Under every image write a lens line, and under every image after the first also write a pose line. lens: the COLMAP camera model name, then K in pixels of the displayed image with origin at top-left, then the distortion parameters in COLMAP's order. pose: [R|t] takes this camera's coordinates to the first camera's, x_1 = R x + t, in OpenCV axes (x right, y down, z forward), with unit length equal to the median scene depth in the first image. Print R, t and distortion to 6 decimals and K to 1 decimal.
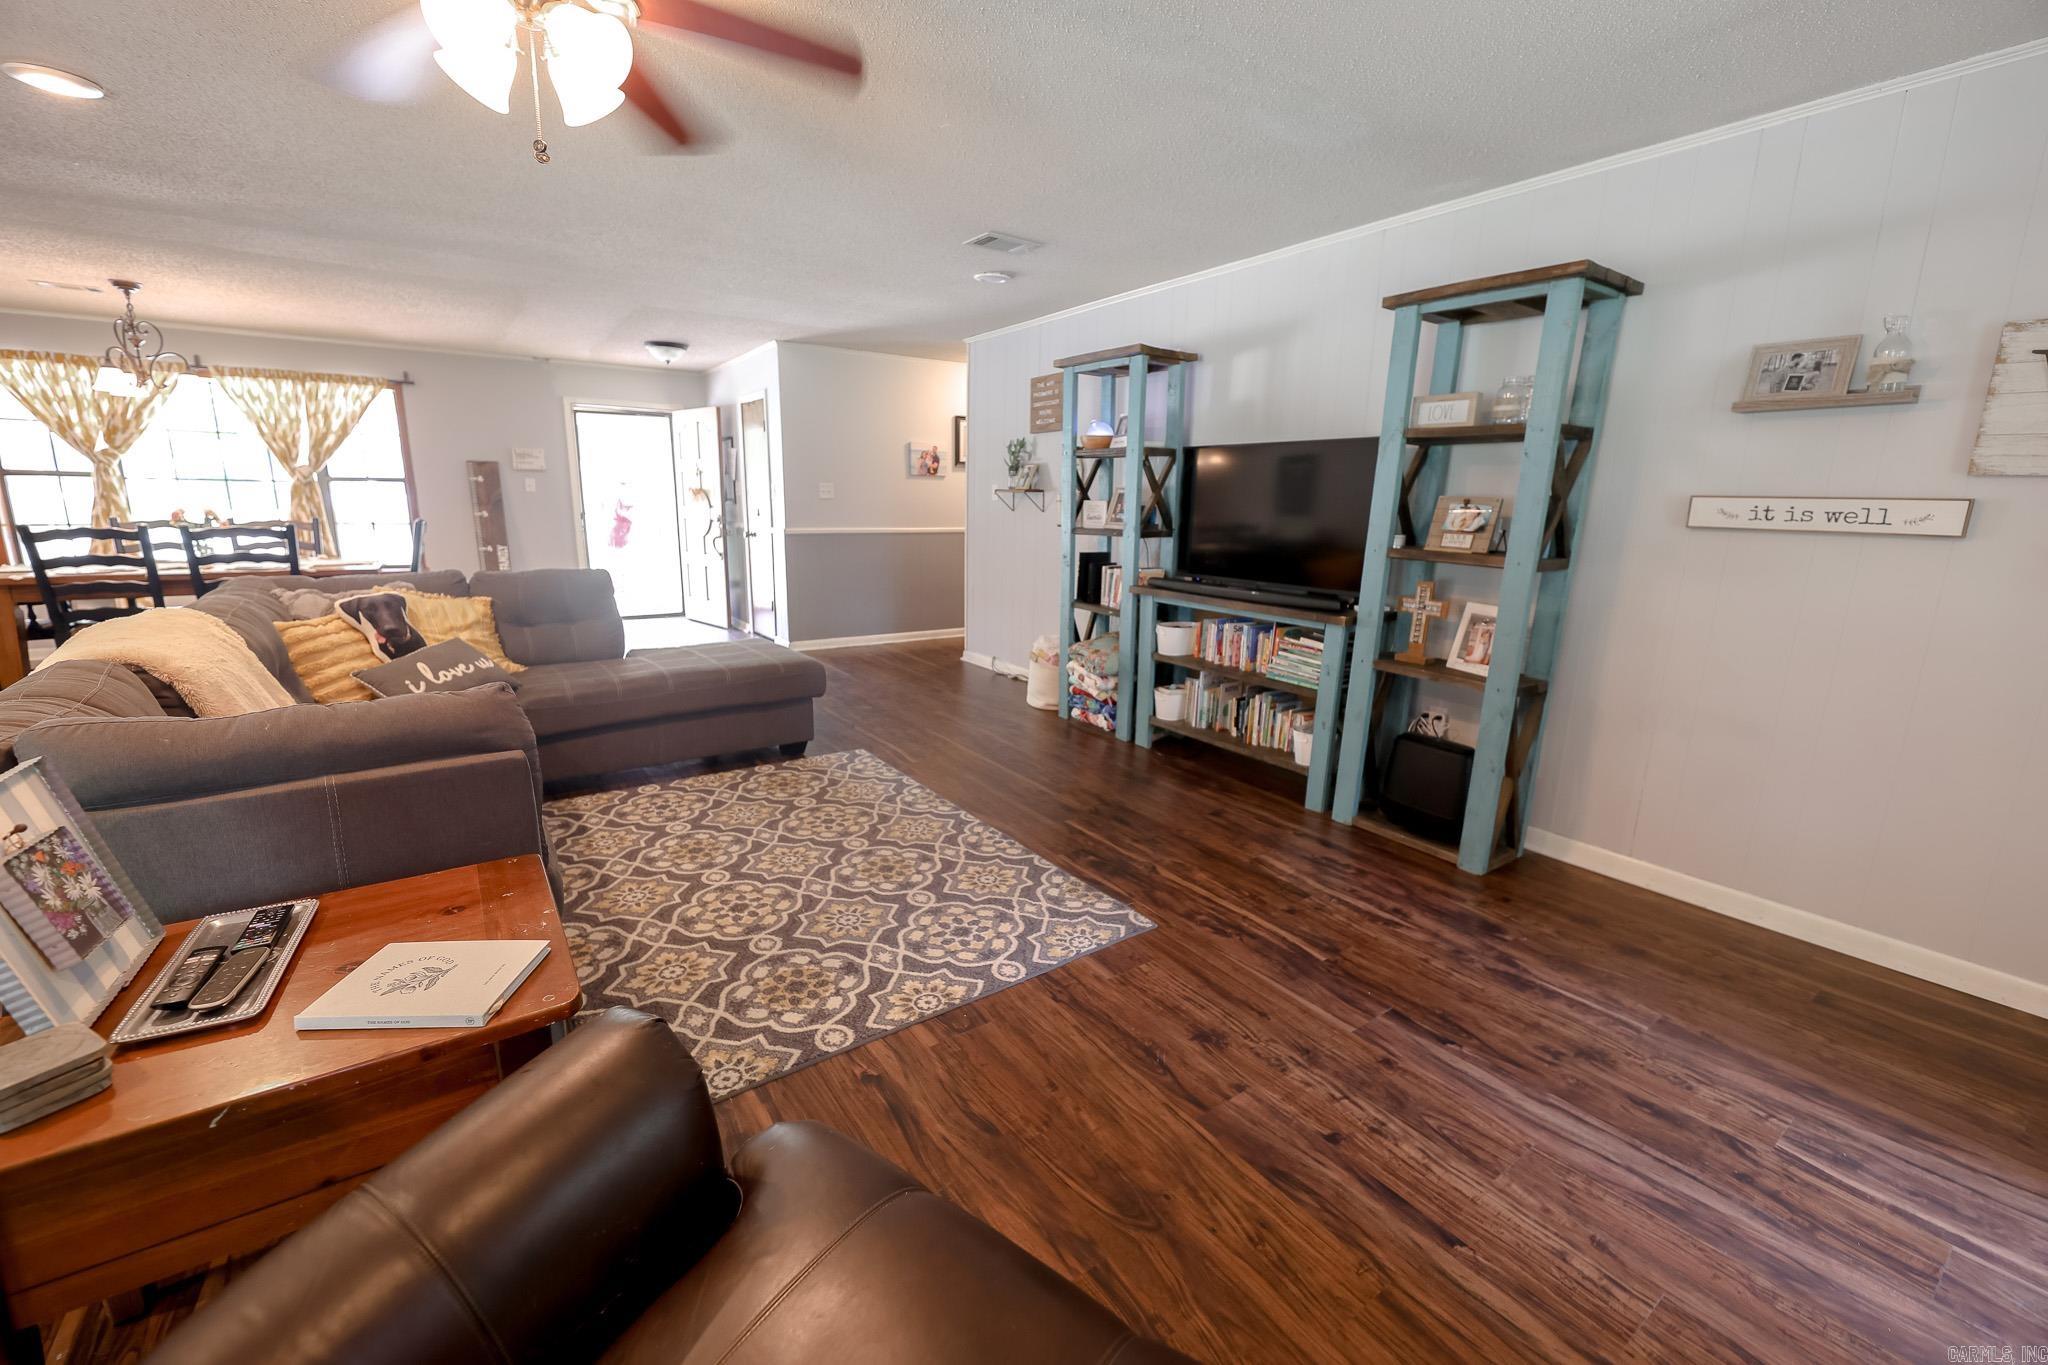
lens RADIAL K [[820.7, 0, 1031.1], [0, 820.7, 667.4], [0, 0, 1]] dist [-0.002394, -0.002291]
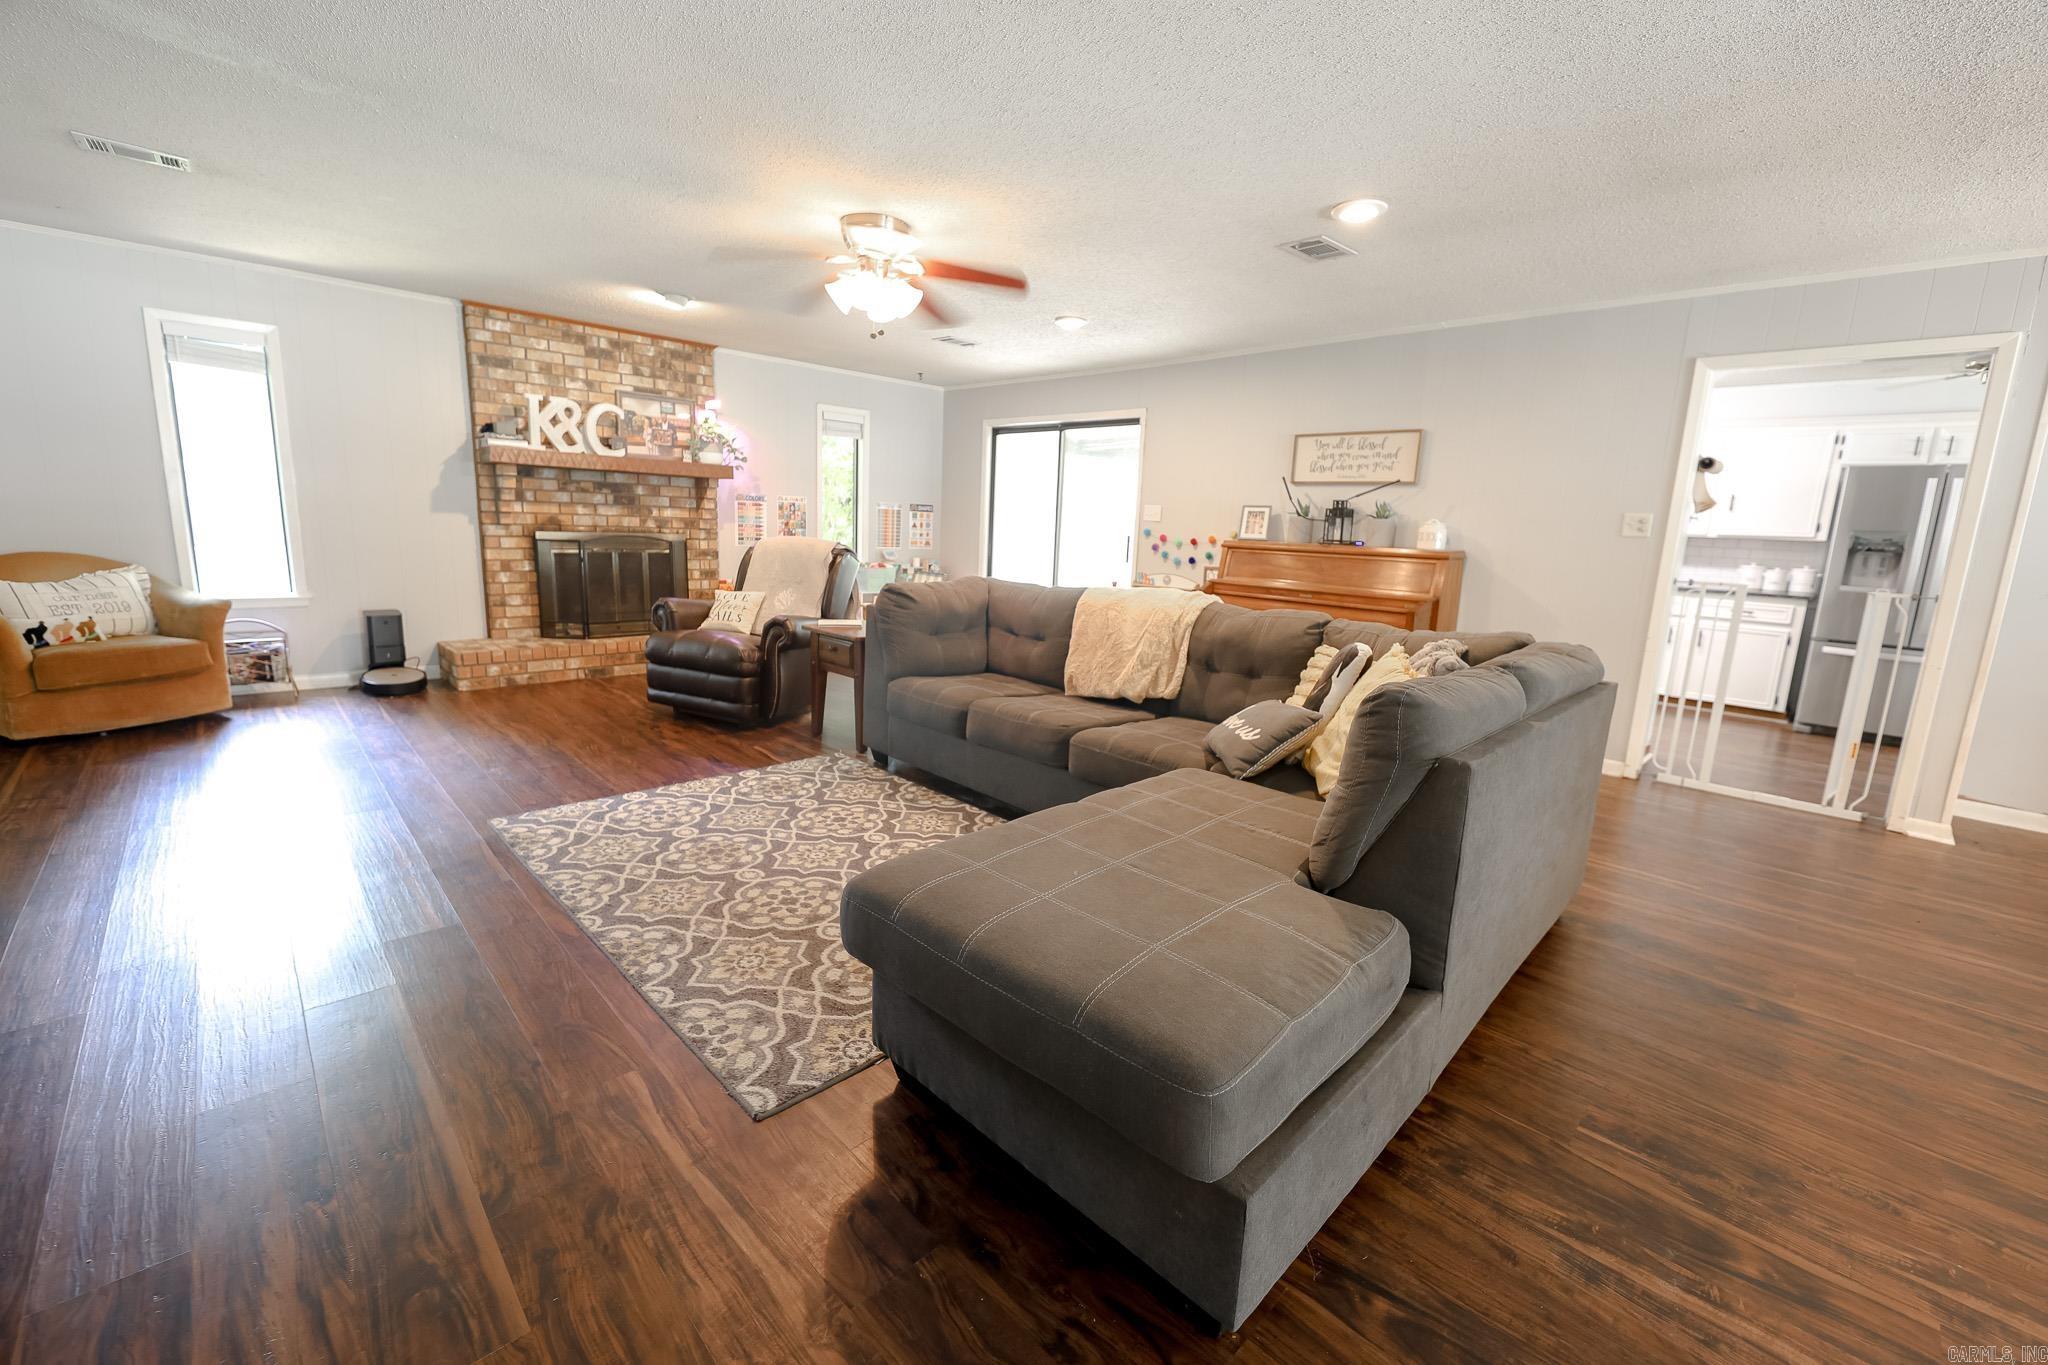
lens RADIAL K [[820.7, 0, 1039.0], [0, 820.7, 669.3], [0, 0, 1]] dist [-0.002394, -0.002291]
pose [[-0.983461, -0.029532, -0.178694, -0.431284], [-0.093907, 0.926786, 0.363660, -0.418943], [0.154871, 0.374427, -0.914232, 2.149622]]
